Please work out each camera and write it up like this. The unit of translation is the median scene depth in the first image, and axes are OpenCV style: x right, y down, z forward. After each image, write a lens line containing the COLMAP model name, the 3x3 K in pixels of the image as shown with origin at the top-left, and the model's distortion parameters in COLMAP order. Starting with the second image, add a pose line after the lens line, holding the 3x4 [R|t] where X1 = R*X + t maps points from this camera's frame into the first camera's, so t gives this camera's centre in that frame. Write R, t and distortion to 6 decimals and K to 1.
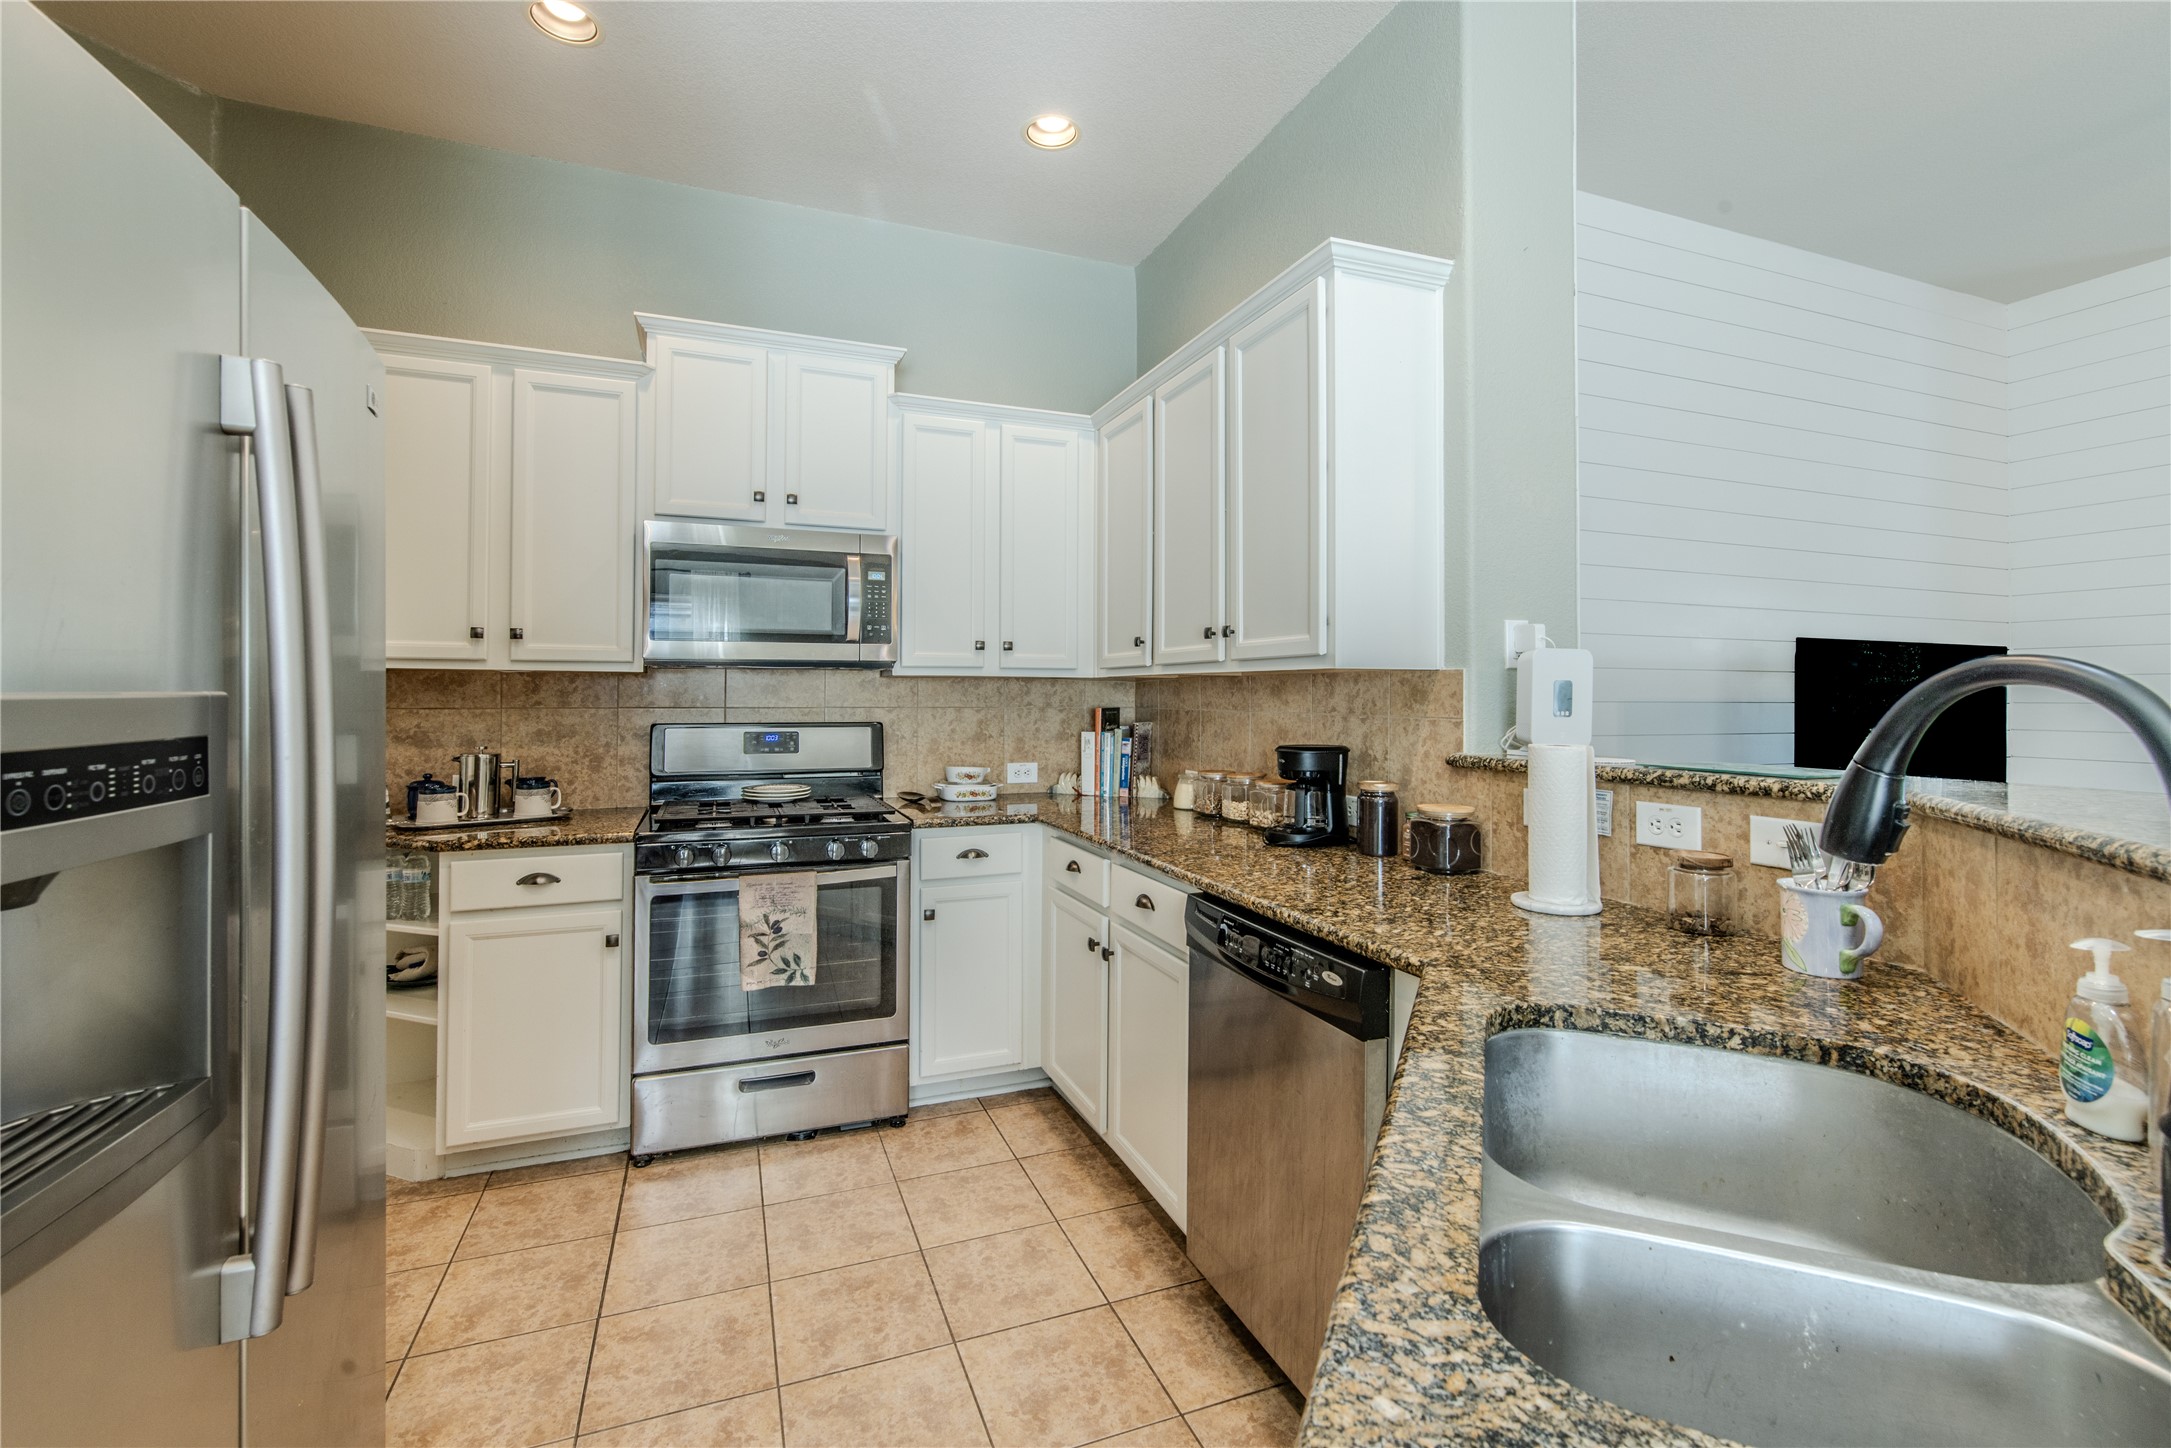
lens RADIAL K [[942.9, 0, 1090.0], [0, 942.9, 694.5], [0, 0, 1]] dist [0.000644, -0.000442]
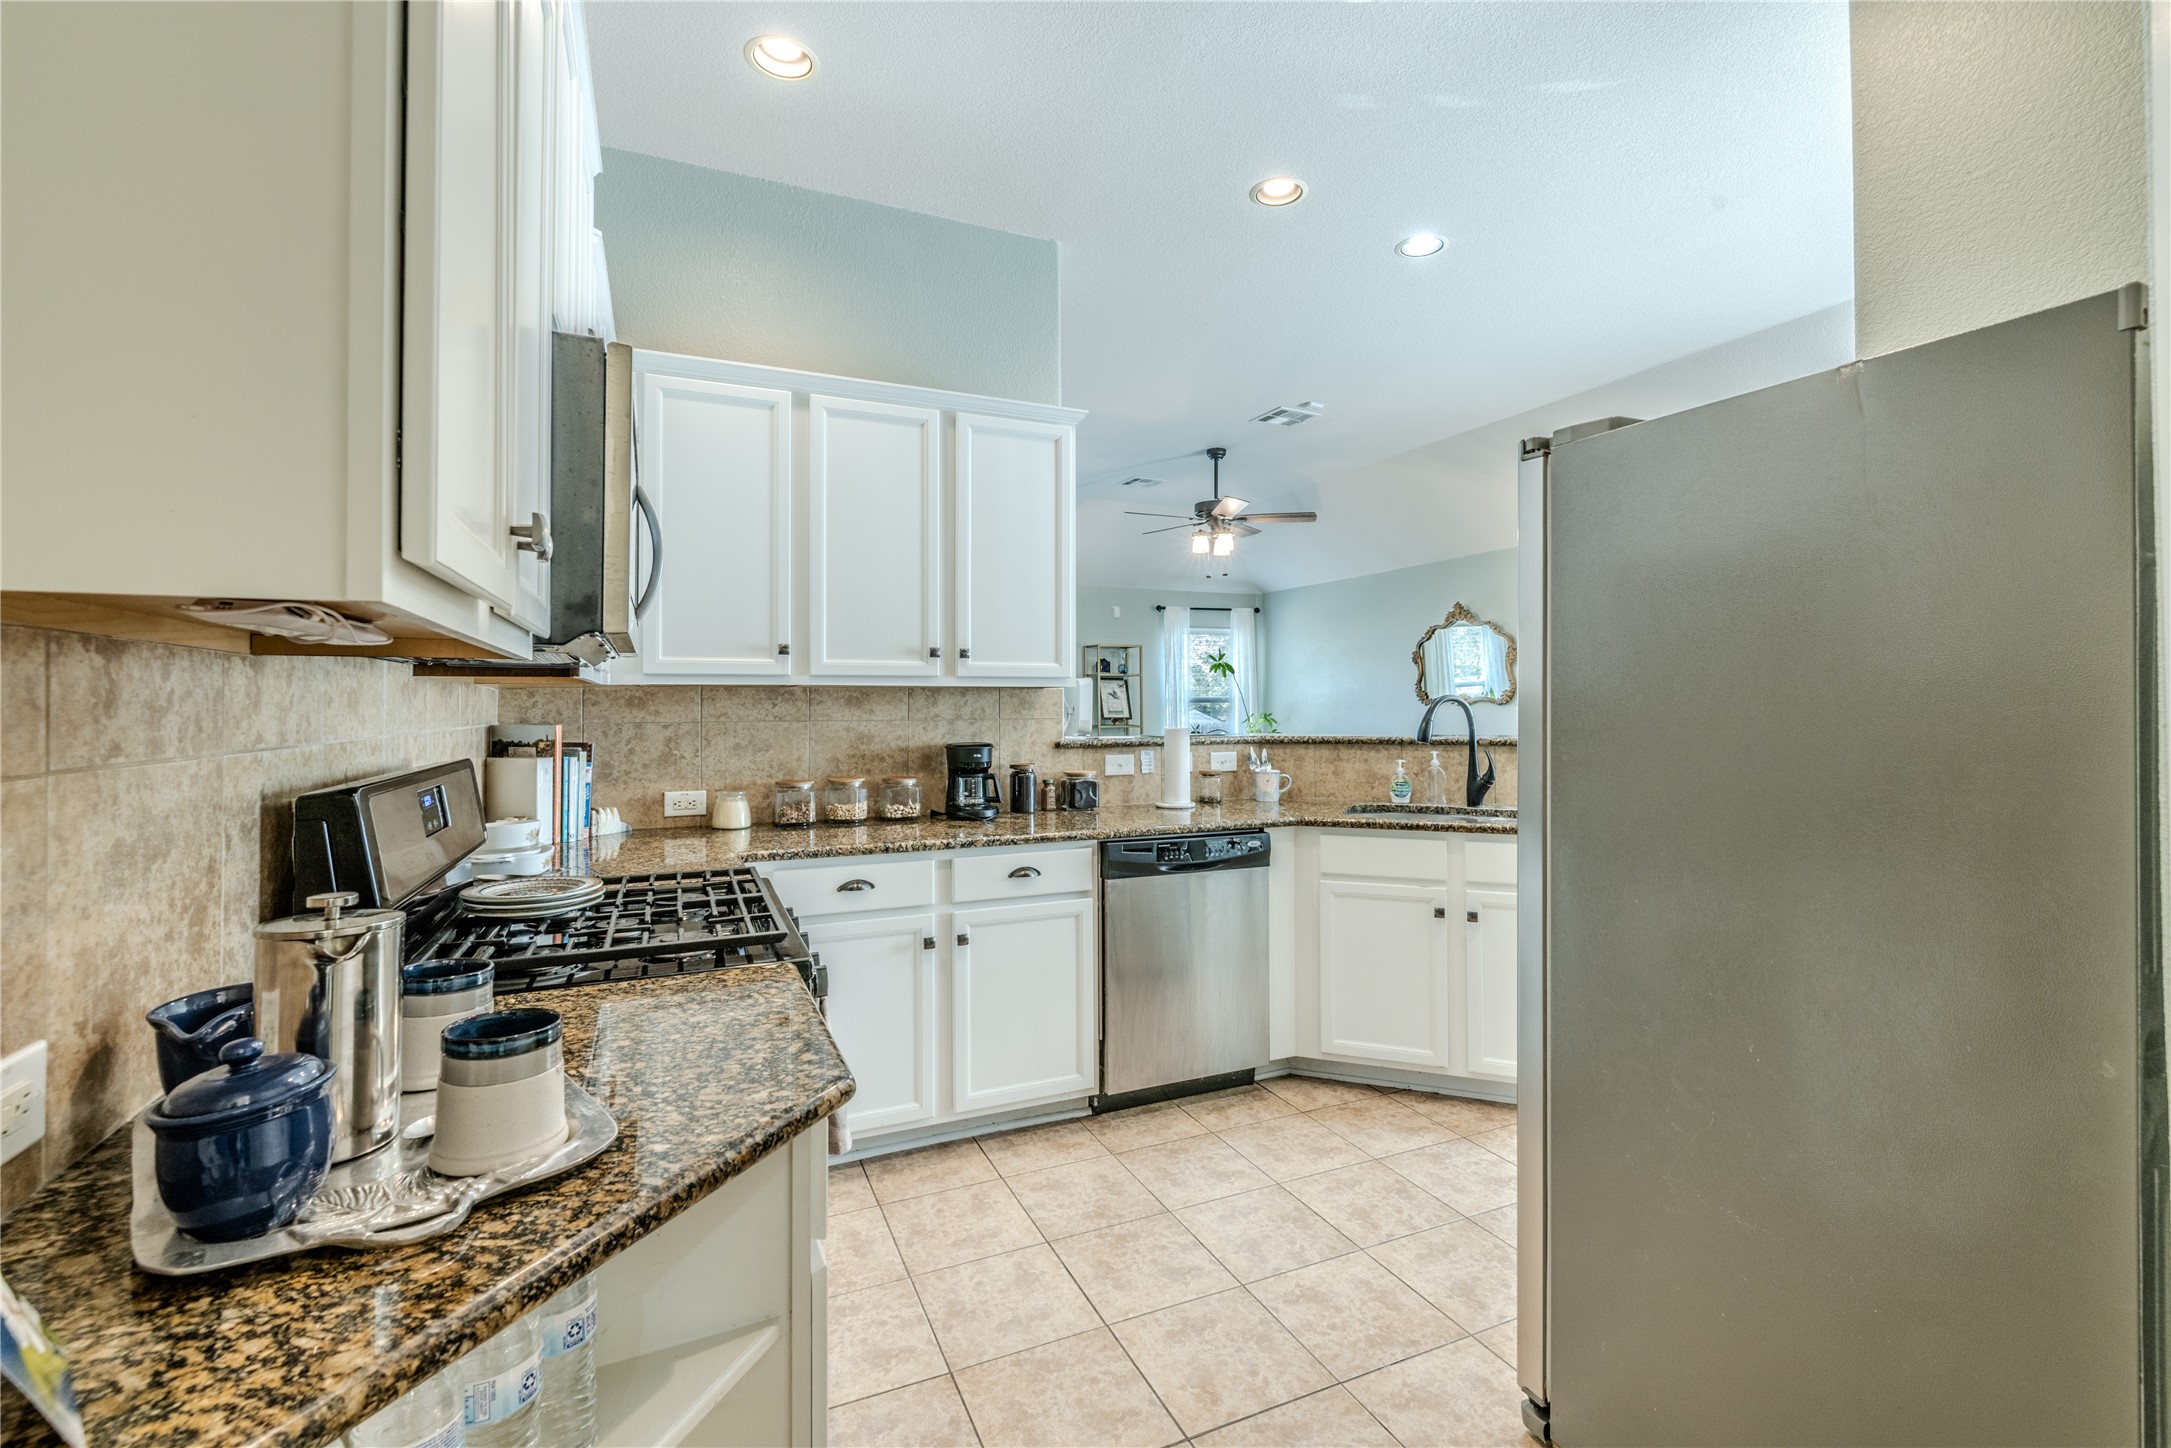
lens RADIAL K [[942.9, 0, 1083.5], [0, 942.9, 703.2], [0, 0, 1]] dist [0.000644, -0.000442]
pose [[-0.038821, -0.005843, 0.999229, -1.184607], [0.000031, 0.999983, 0.005849, -0.010587], [-0.999246, 0.000258, -0.038820, 0.974561]]
